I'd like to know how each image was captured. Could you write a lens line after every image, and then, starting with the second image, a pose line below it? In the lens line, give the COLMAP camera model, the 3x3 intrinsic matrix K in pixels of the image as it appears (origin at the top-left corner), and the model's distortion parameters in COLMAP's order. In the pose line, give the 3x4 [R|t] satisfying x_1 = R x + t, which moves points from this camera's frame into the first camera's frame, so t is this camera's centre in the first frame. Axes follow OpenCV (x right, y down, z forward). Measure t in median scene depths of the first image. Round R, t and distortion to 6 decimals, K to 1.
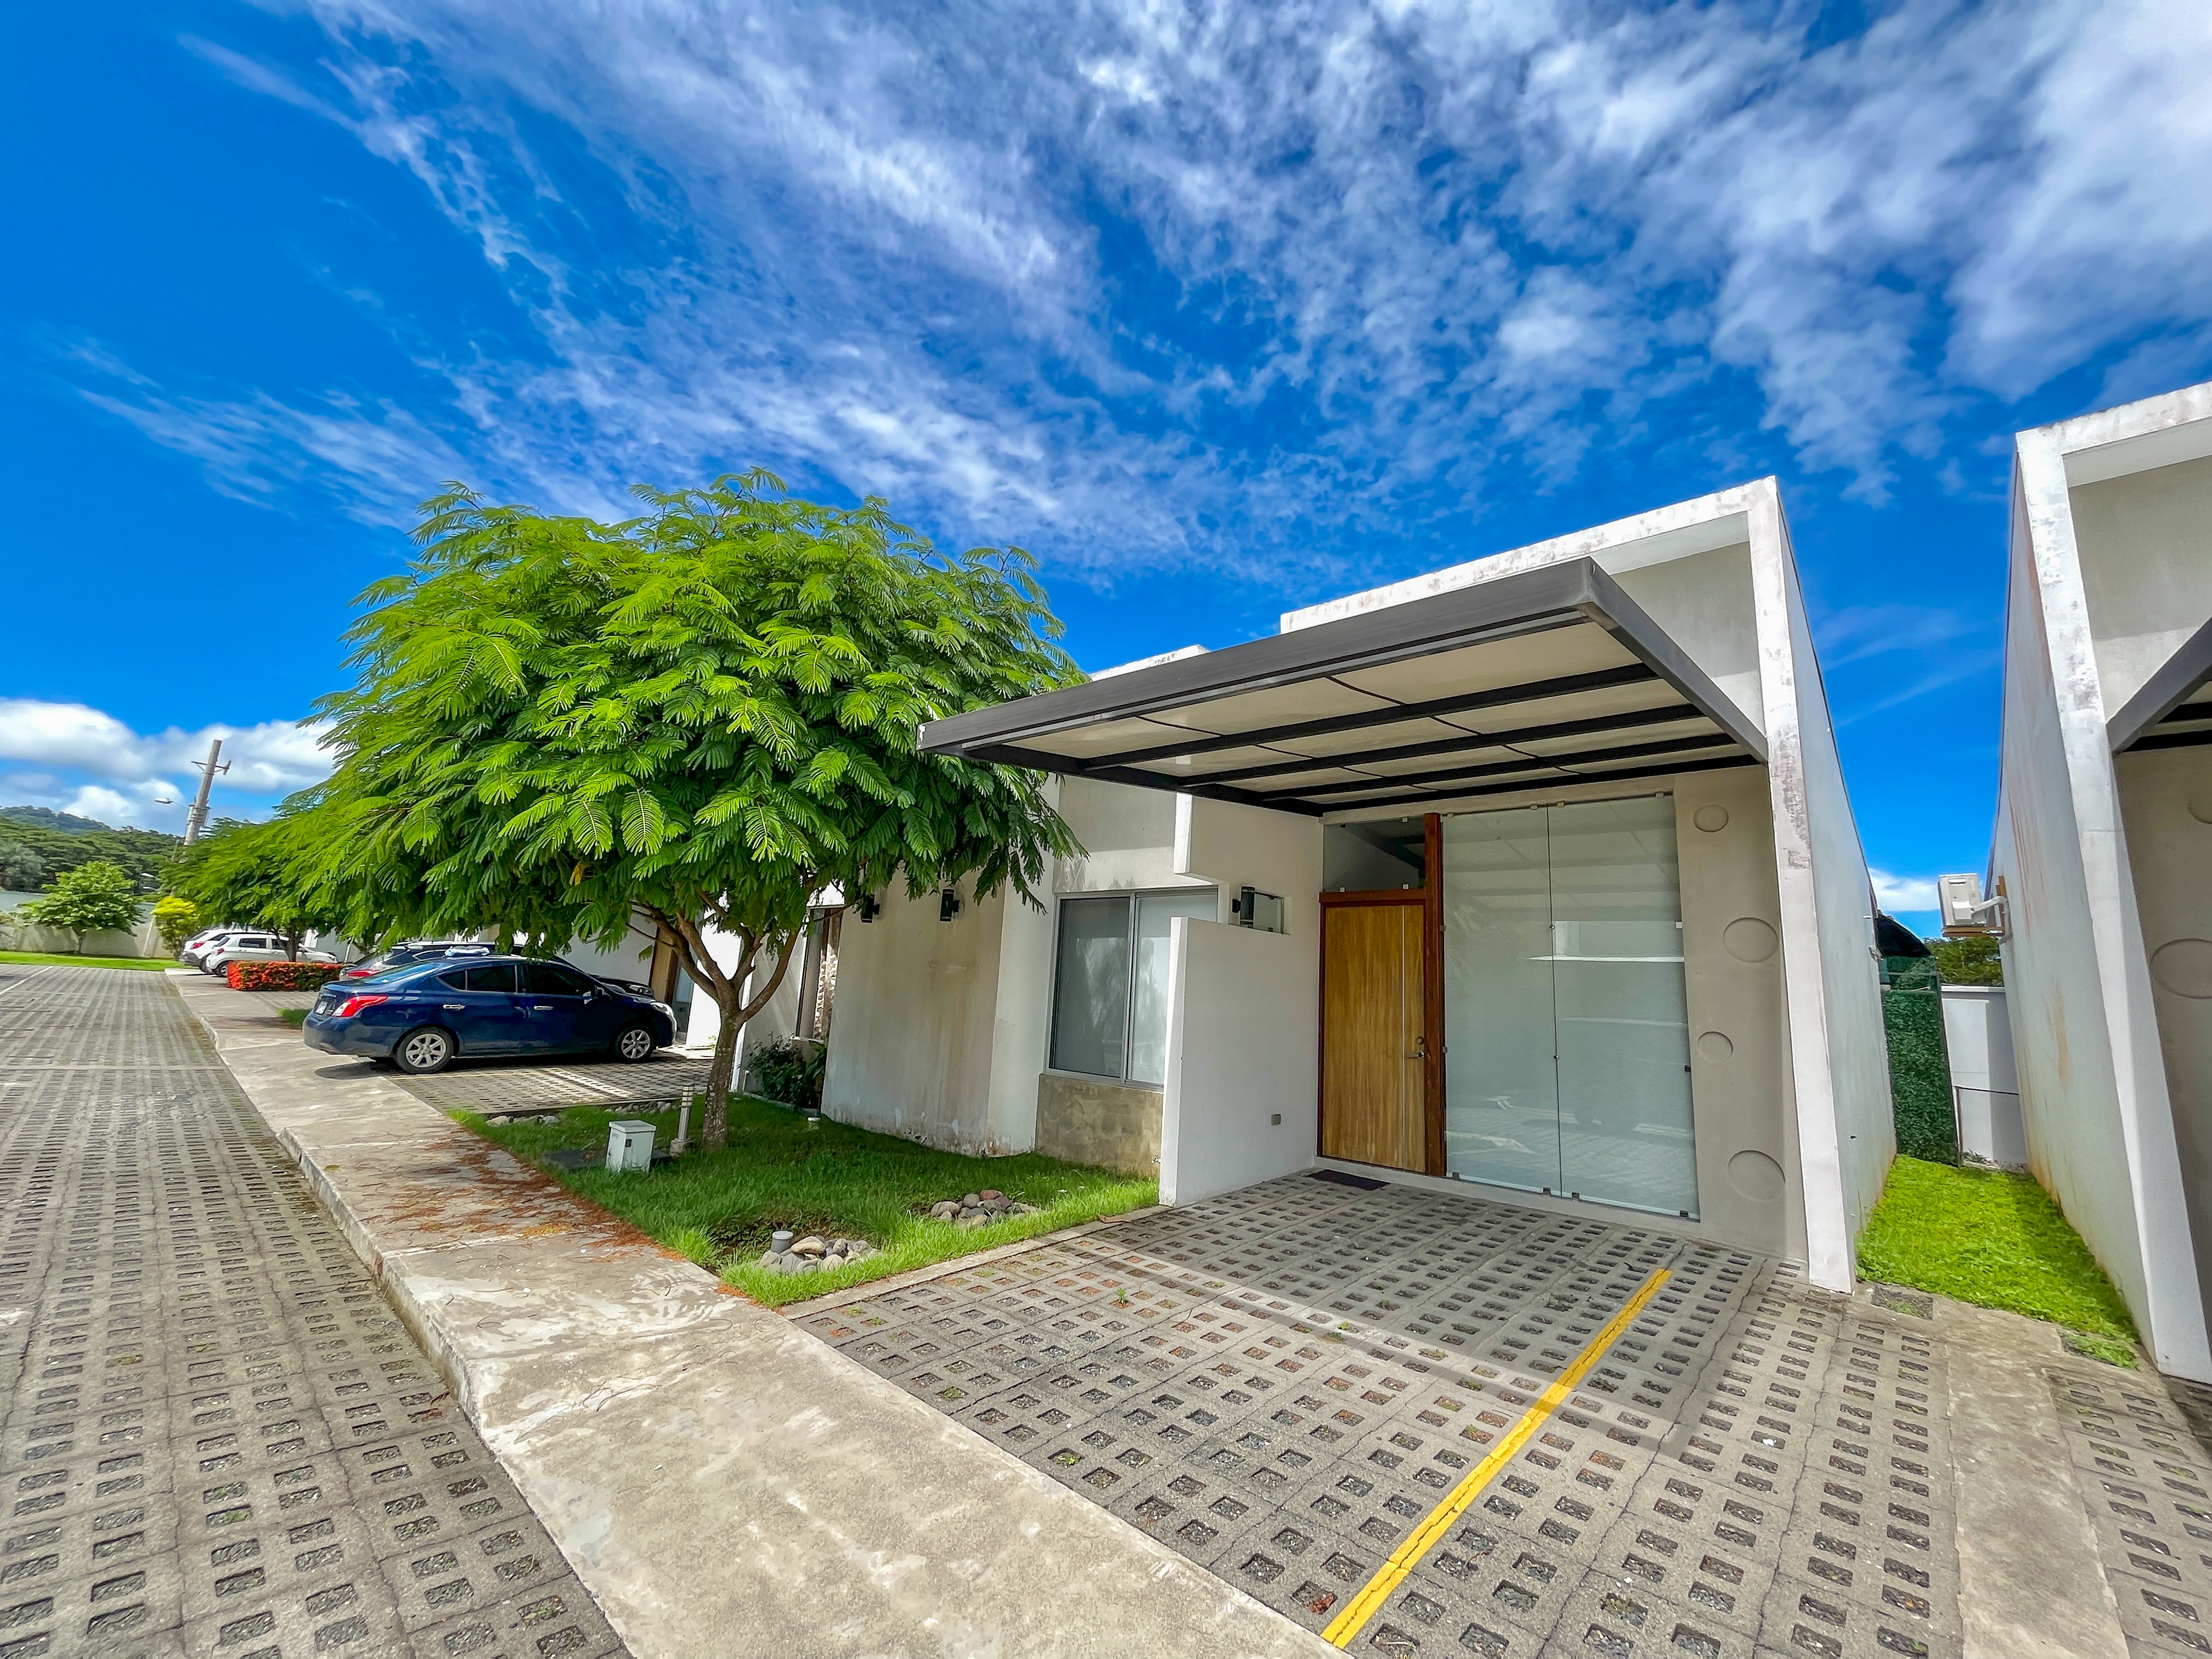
lens RADIAL K [[897.5, 0, 1117.6], [0, 897.5, 821.4], [0, 0, 1]] dist [-0.002712, -0.000713]
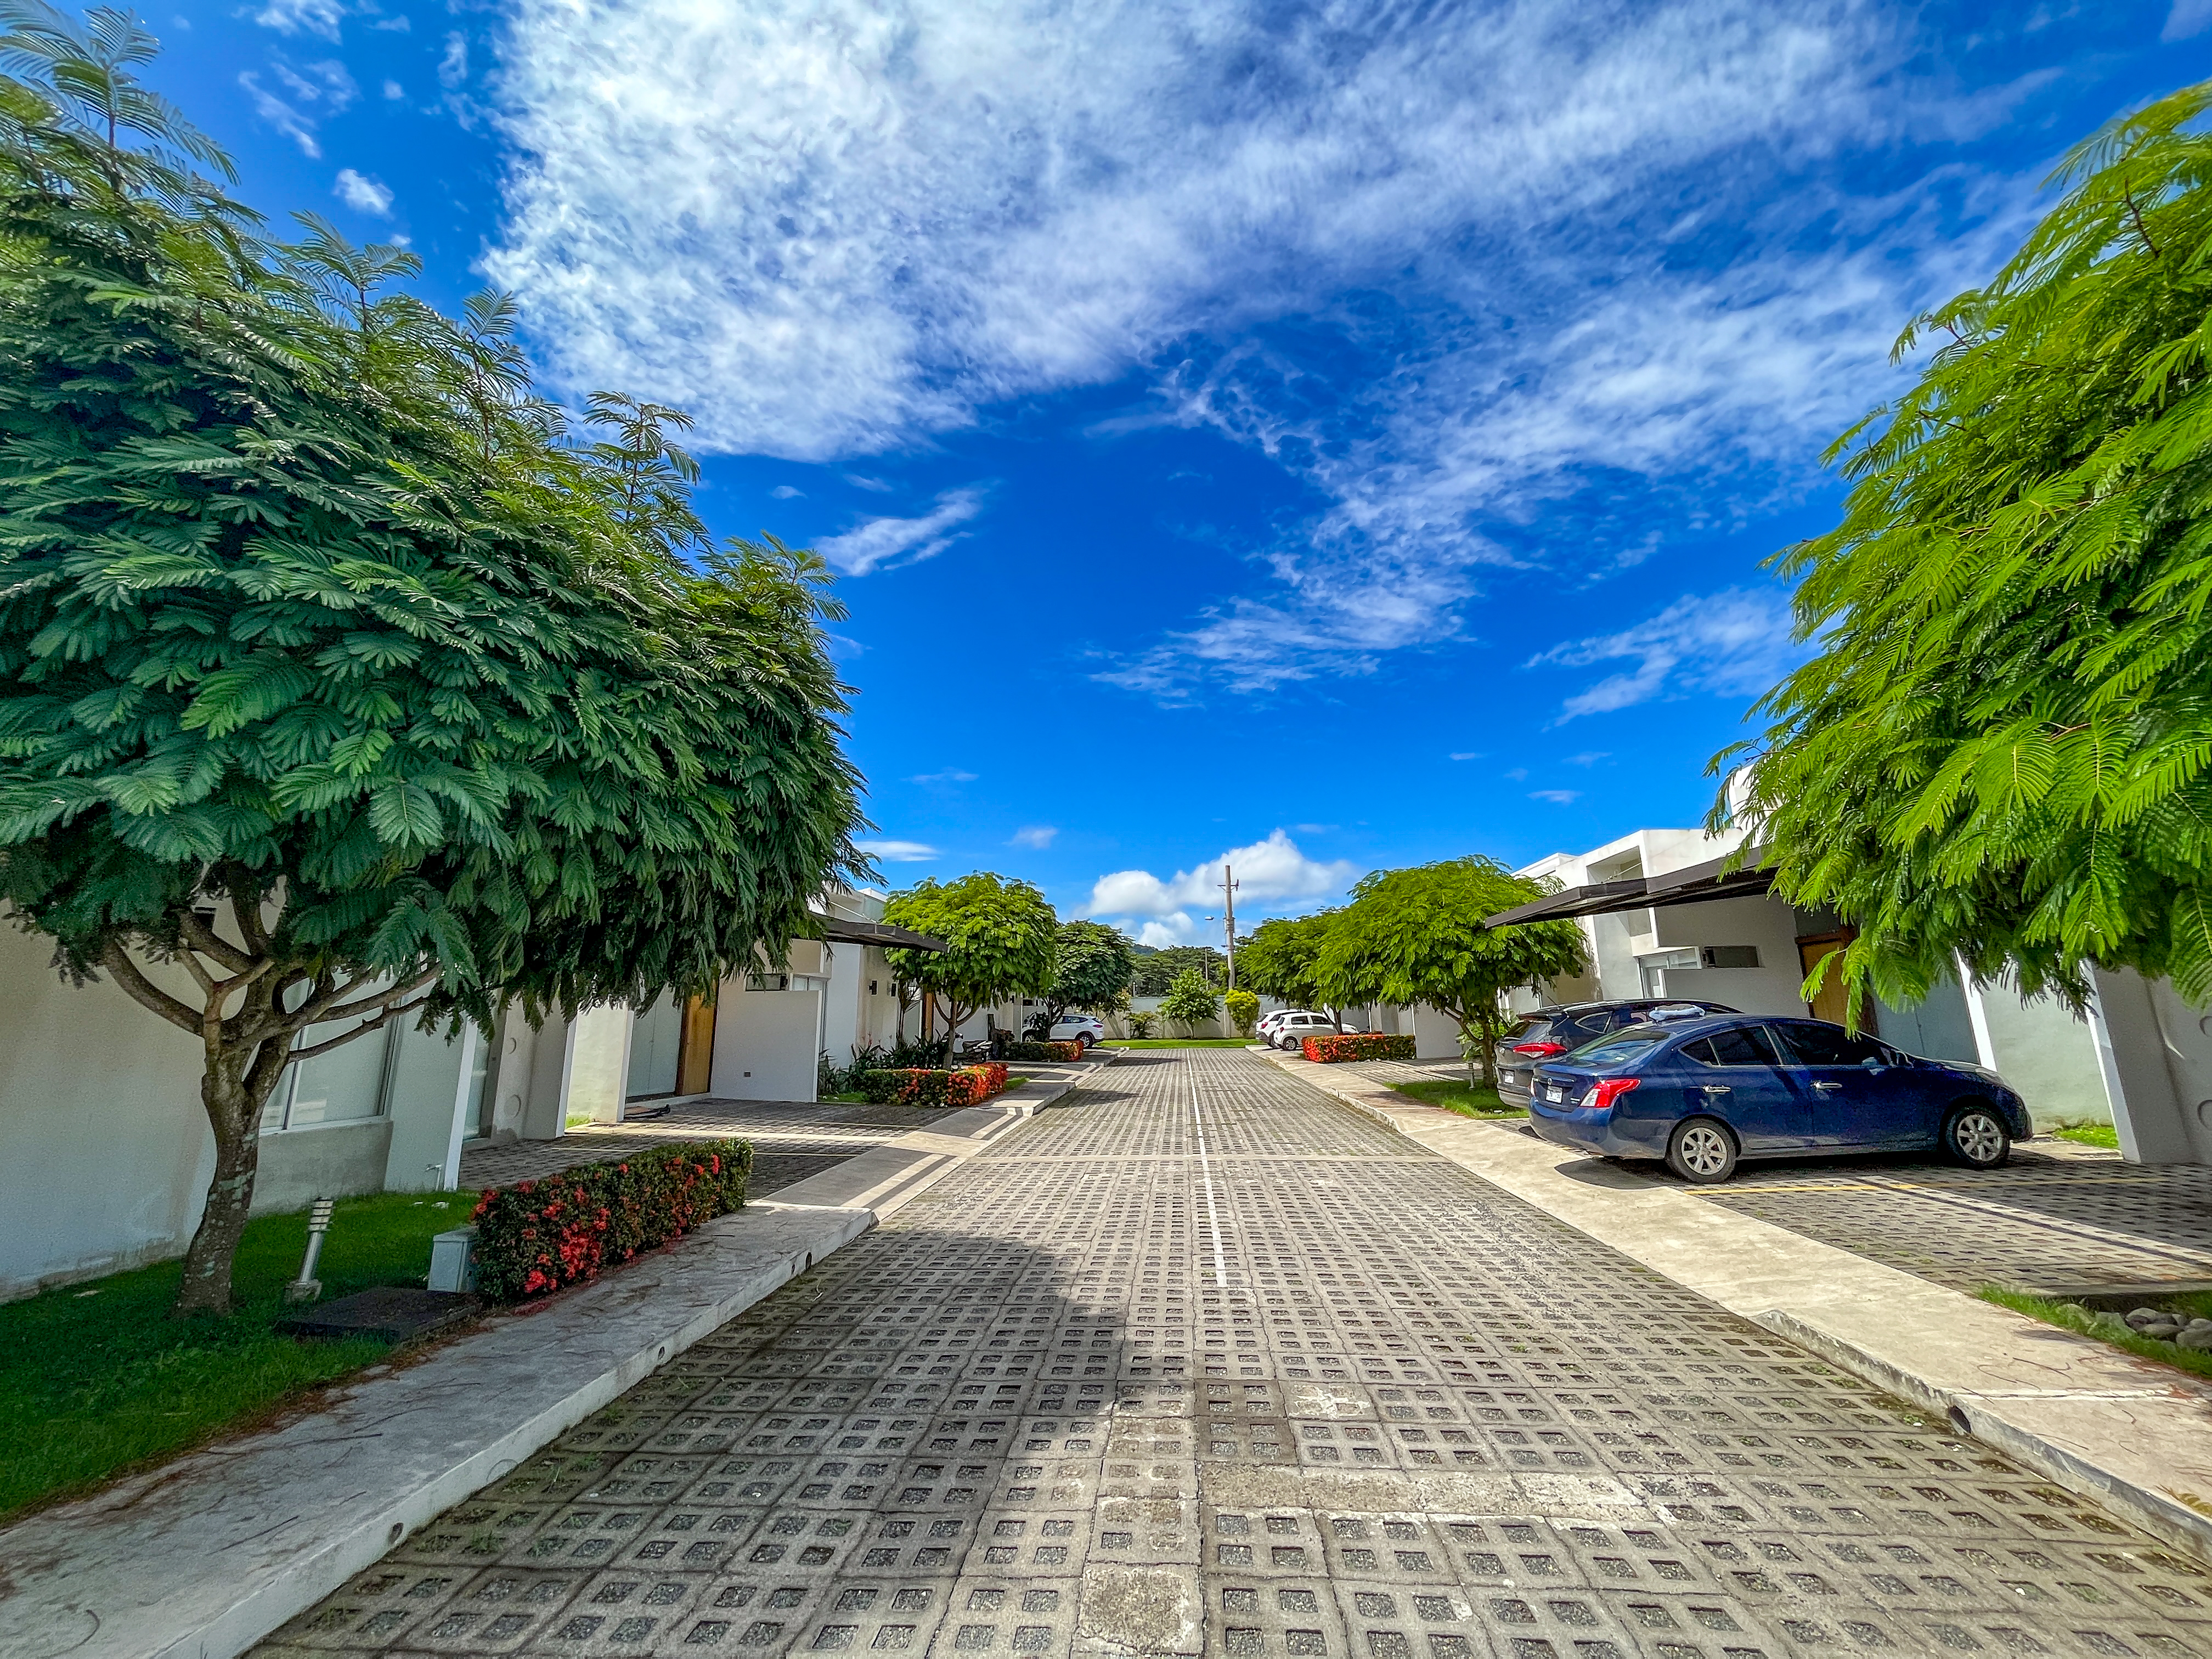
lens RADIAL K [[897.5, 0, 1117.6], [0, 897.5, 821.4], [0, 0, 1]] dist [-0.002712, -0.000713]
pose [[0.614164, -0.240254, -0.751718, -0.325813], [0.203802, 0.968507, -0.143033, 0.000245], [0.762409, -0.065356, 0.643787, 0.127473]]
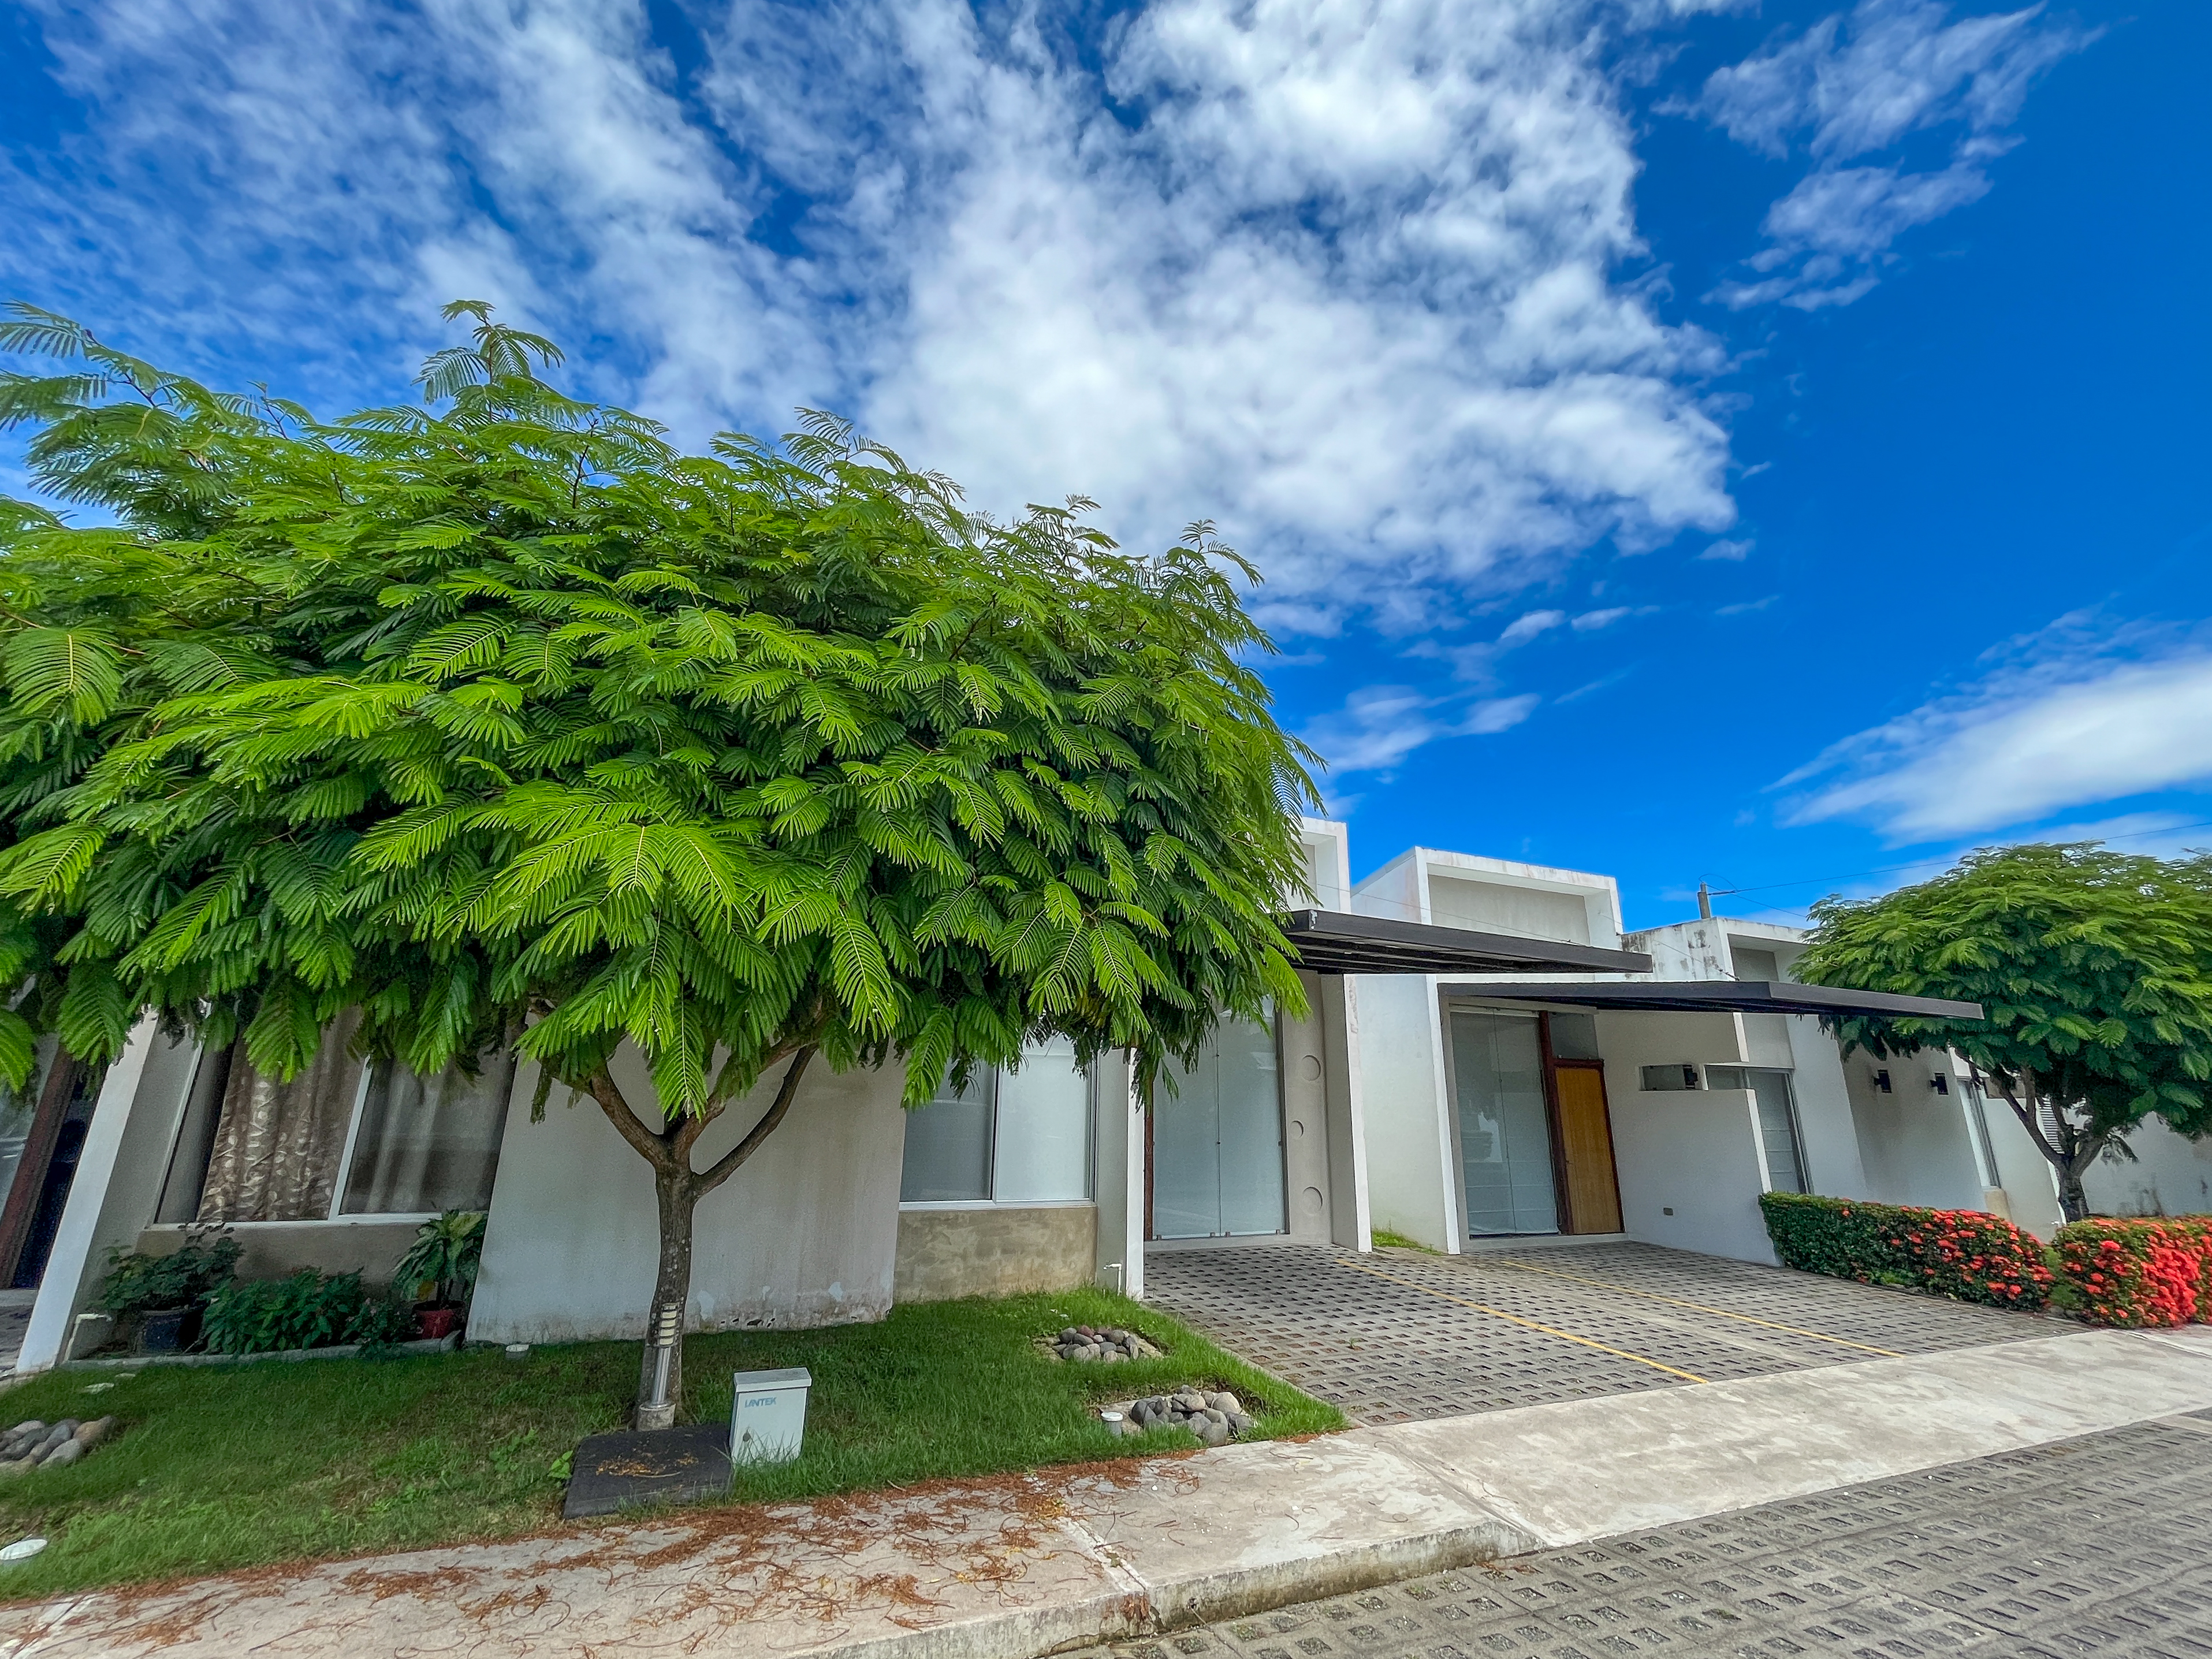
lens RADIAL K [[947.9, 0, 1106.0], [0, 947.9, 829.5], [0, 0, 1]] dist [0.000108, 0.001077]
pose [[0.388812, 0.210955, 0.896841, -0.802224], [-0.175208, 0.972599, -0.152816, 0.016547], [-0.904504, -0.097717, 0.415119, 0.388319]]
